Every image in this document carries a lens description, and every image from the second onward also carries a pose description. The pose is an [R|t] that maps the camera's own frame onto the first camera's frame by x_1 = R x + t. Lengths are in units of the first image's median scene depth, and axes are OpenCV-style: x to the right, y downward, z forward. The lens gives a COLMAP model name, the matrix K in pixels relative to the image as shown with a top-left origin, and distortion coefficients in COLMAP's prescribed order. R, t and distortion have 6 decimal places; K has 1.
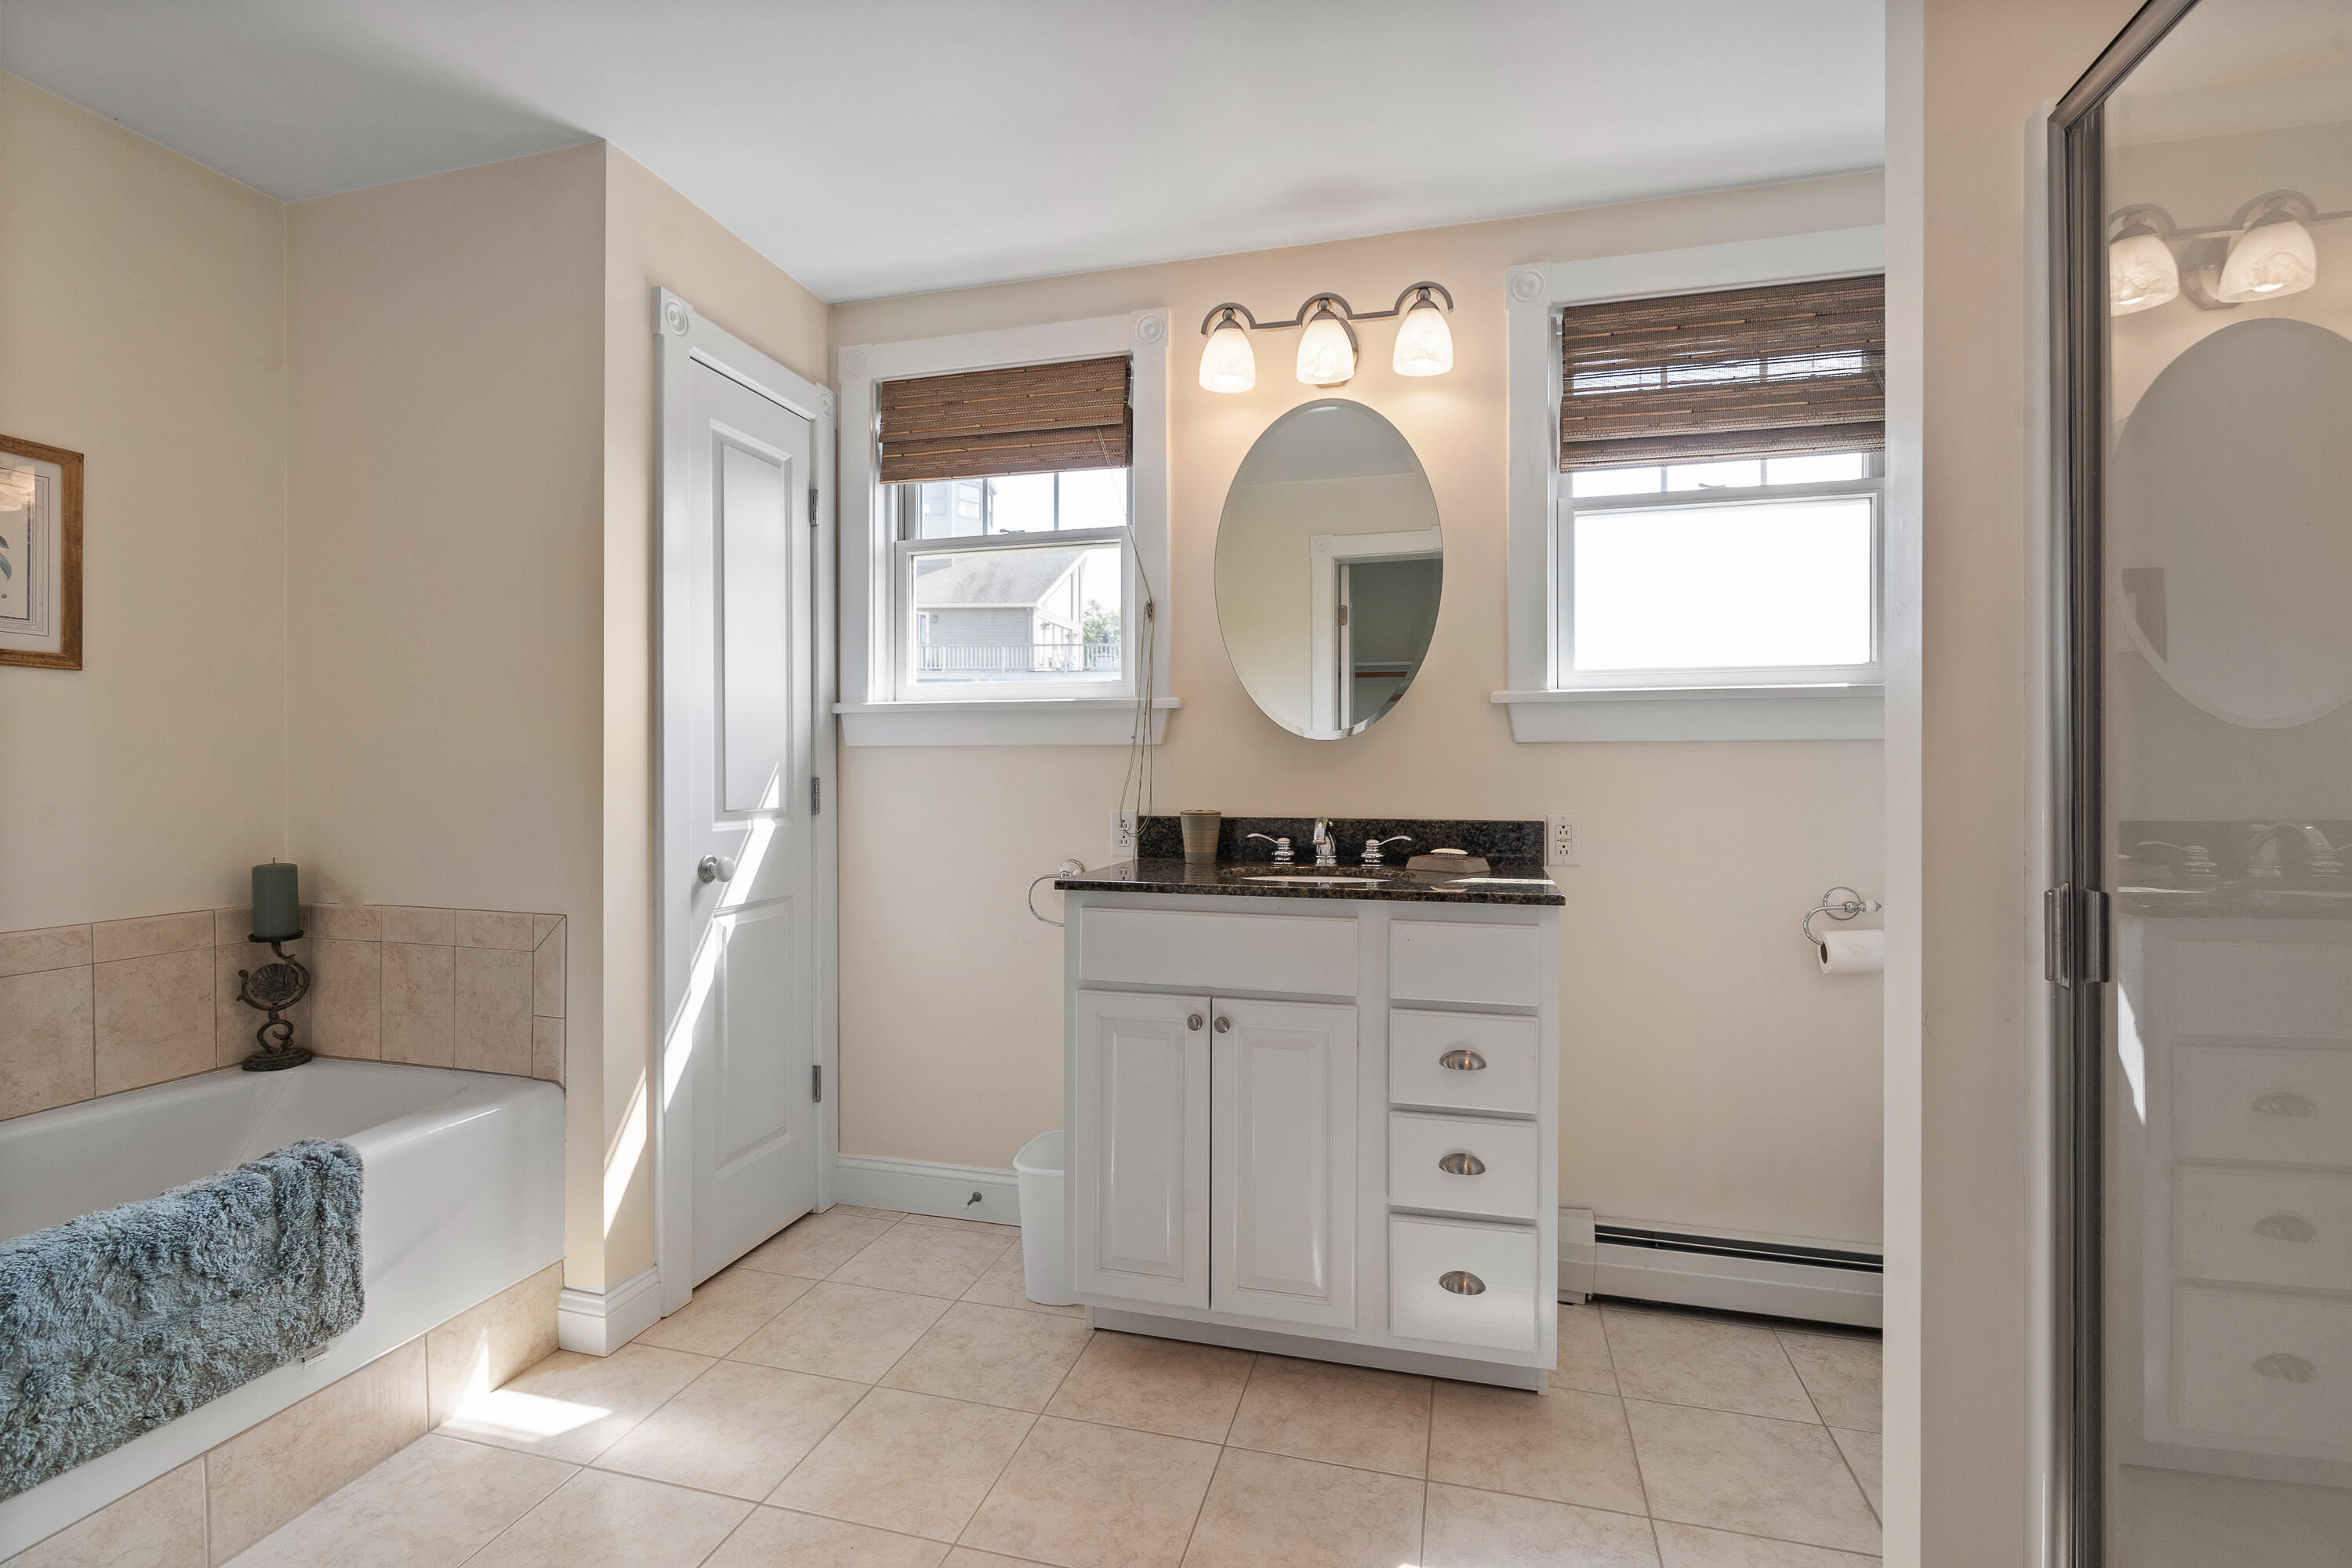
lens RADIAL K [[1076.8, 0, 1170.4], [0, 1076.8, 779.6], [0, 0, 1]] dist [-0.000366, 0.002131]
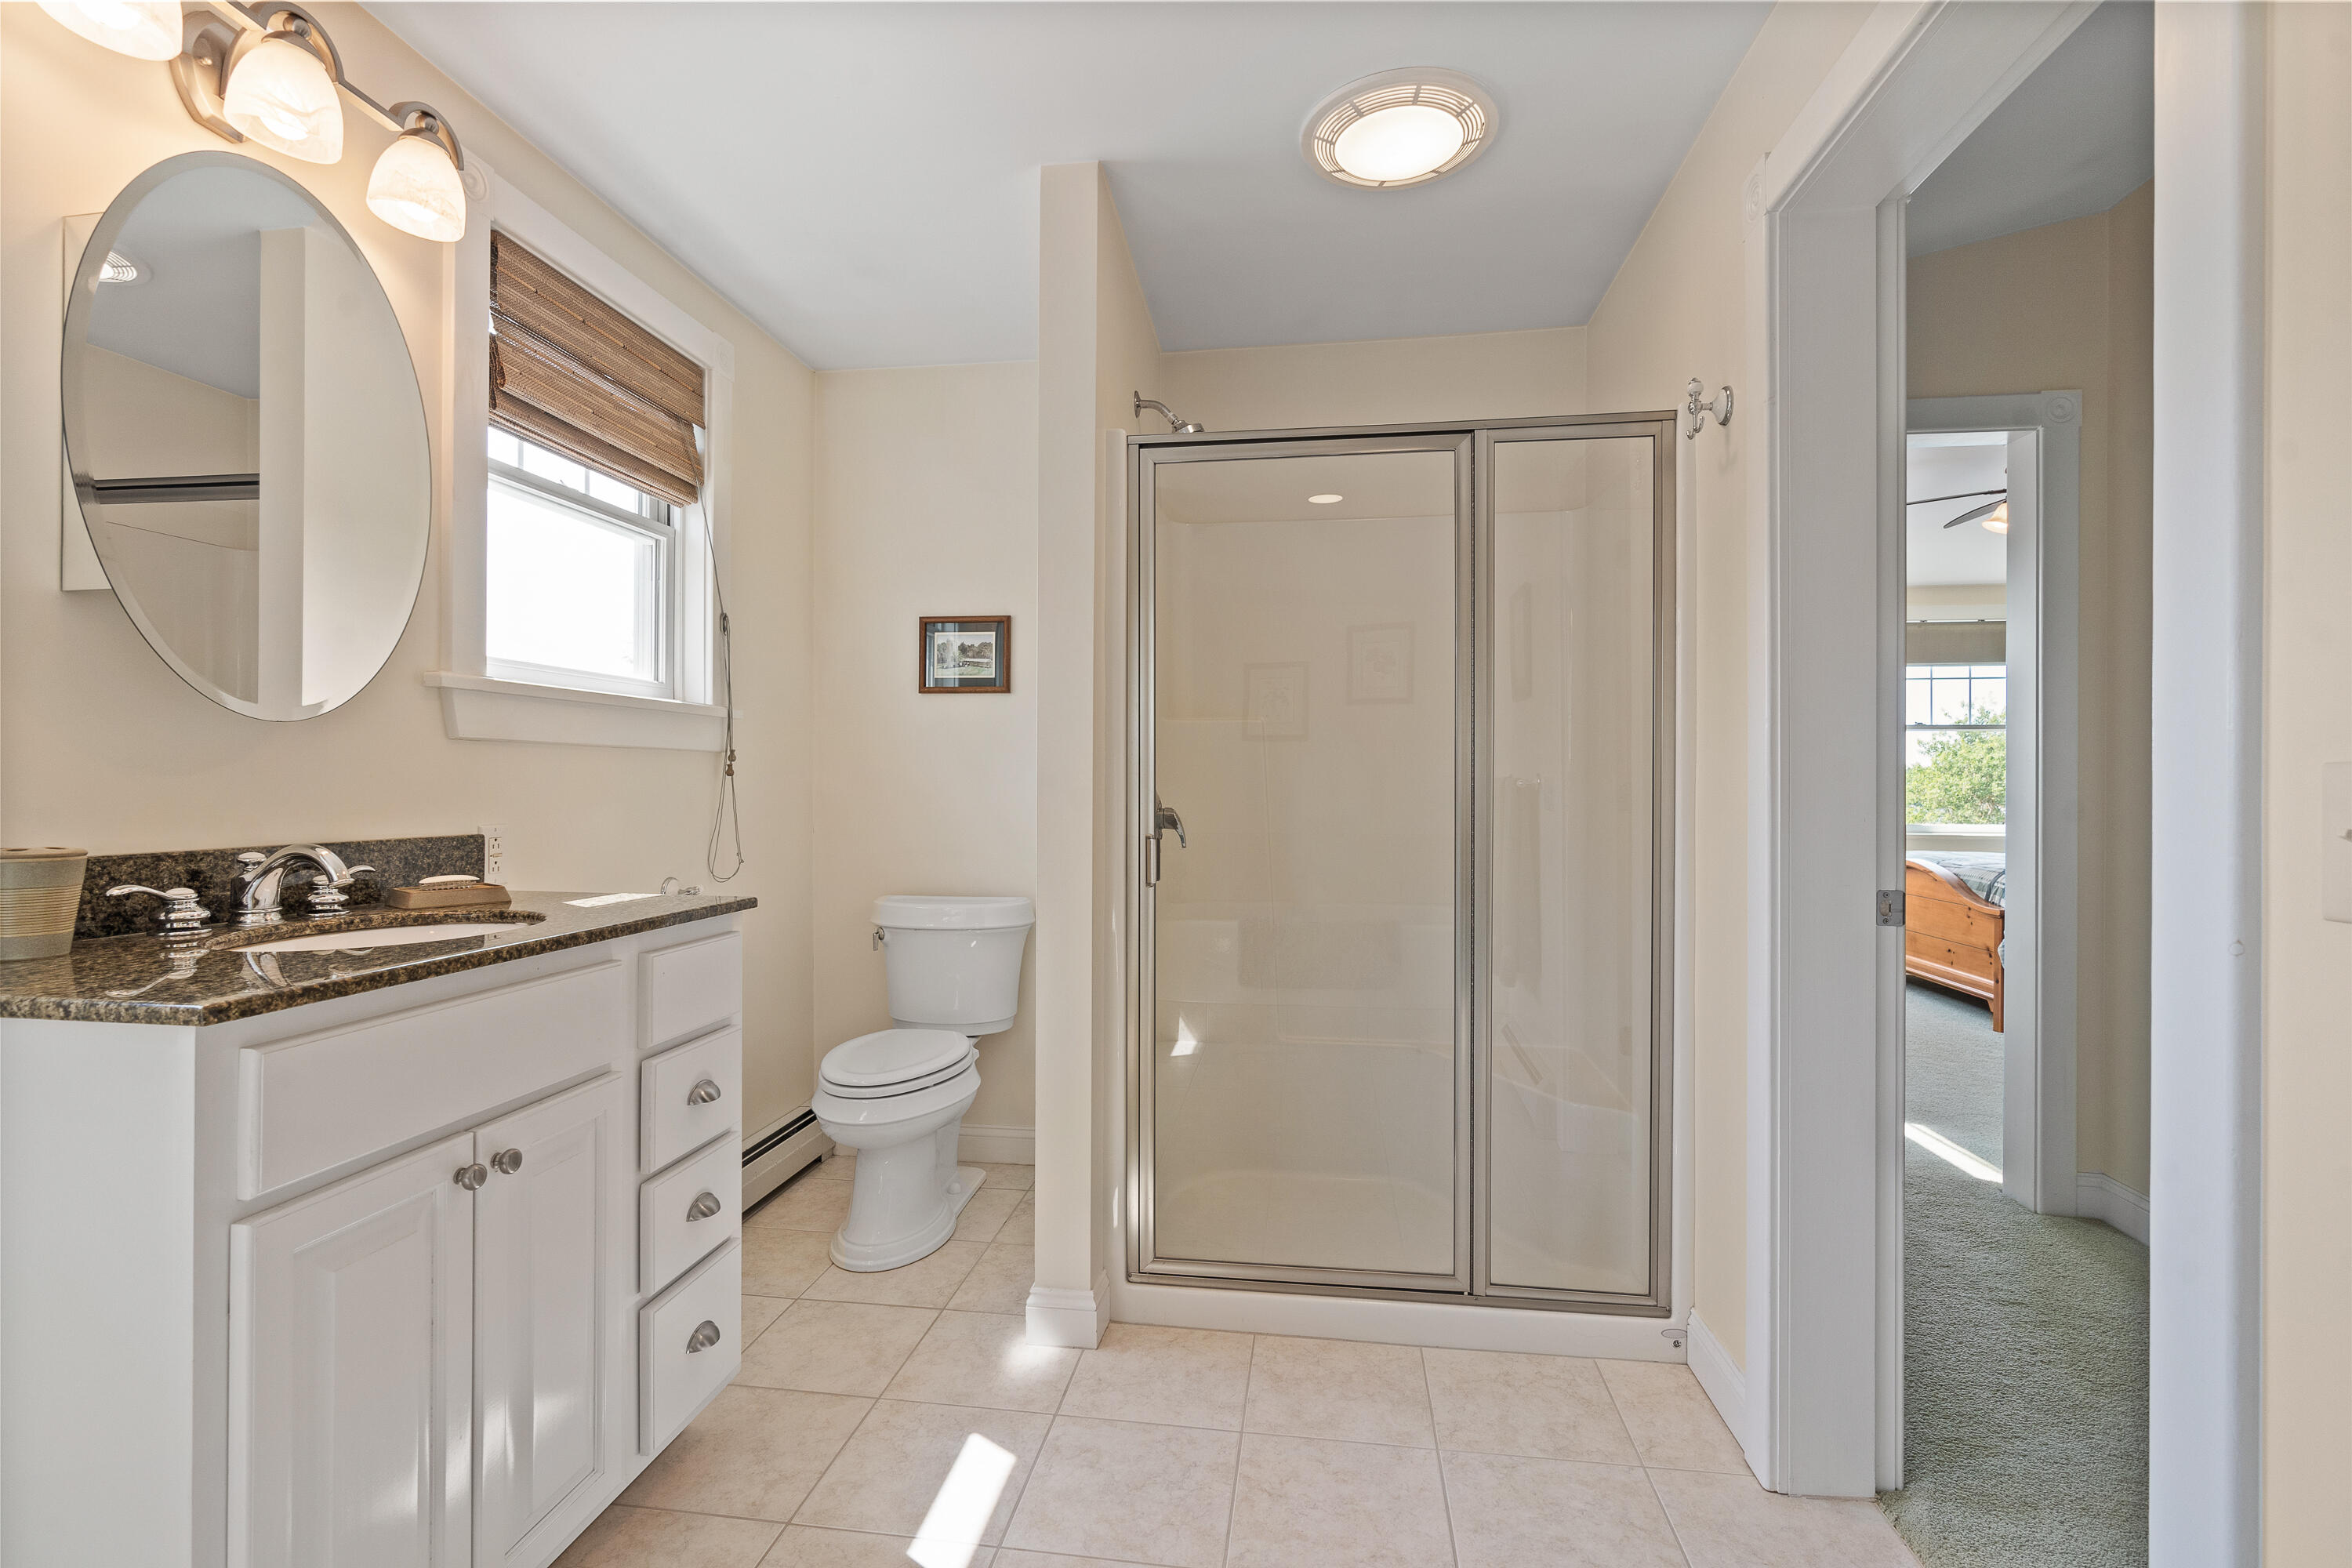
lens RADIAL K [[1076.8, 0, 1172.8], [0, 1076.8, 782.7], [0, 0, 1]] dist [-0.000366, 0.002131]
pose [[-0.127654, -0.001393, 0.991818, -0.554886], [0.002131, 0.999996, 0.001679, -0.001097], [-0.991816, 0.002328, -0.127651, 0.584261]]
